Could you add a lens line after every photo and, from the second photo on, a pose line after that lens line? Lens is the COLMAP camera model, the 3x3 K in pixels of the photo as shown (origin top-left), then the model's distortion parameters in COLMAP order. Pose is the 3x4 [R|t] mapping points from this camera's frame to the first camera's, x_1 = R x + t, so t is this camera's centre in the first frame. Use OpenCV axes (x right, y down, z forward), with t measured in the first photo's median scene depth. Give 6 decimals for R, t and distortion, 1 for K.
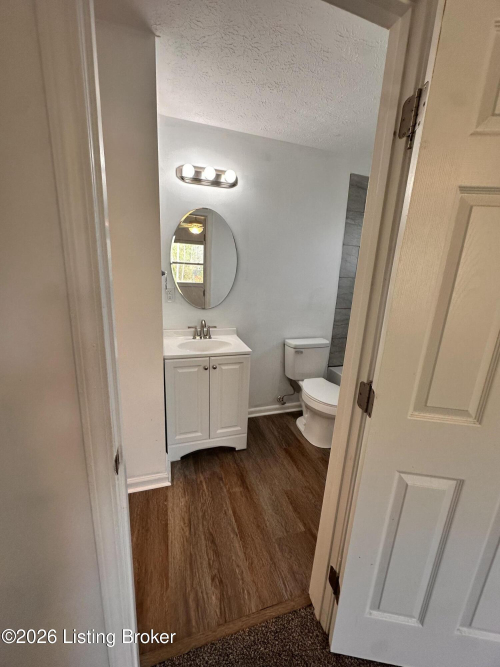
lens RADIAL K [[265.7, 0, 252.1], [0, 265.7, 334.3], [0, 0, 1]] dist [-0.005617, 0.000913]
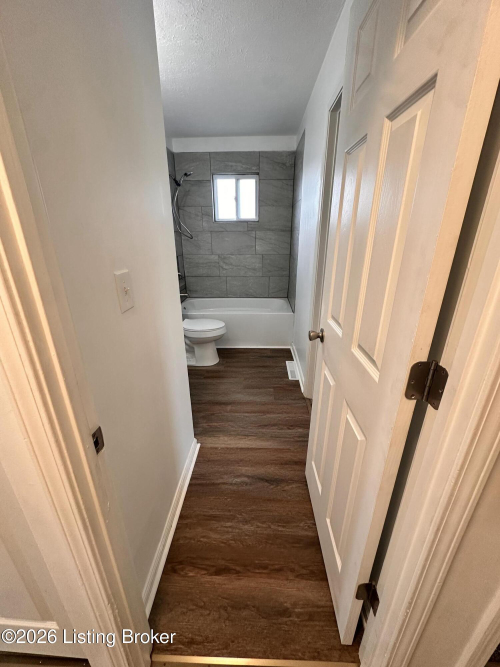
lens RADIAL K [[265.7, 0, 252.0], [0, 265.7, 329.4], [0, 0, 1]] dist [-0.005617, 0.000913]
pose [[0.345679, -0.369939, 0.862352, -0.863179], [0.244231, 0.922803, 0.297970, -0.096615], [-0.906012, 0.107611, 0.409344, 0.304150]]
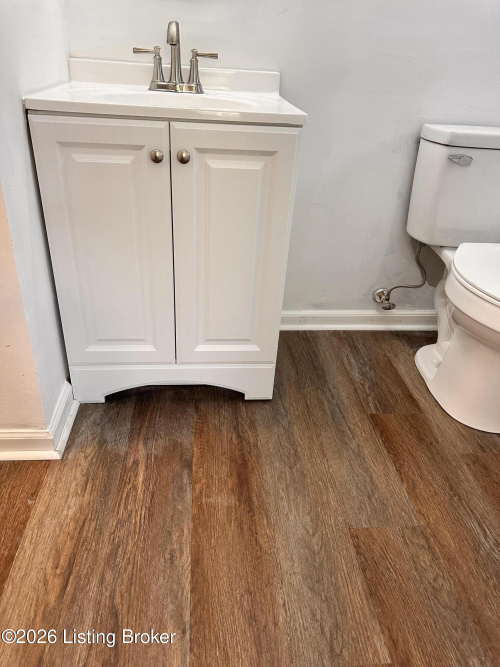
lens RADIAL K [[473.5, 0, 247.2], [0, 473.5, 333.6], [0, 0, 1]] dist [0.026487, -0.026806]
pose [[0.975375, 0.124284, -0.182203, 0.063487], [-0.067268, 0.954386, 0.290899, 0.148910], [0.210046, -0.271479, 0.939244, 0.396930]]
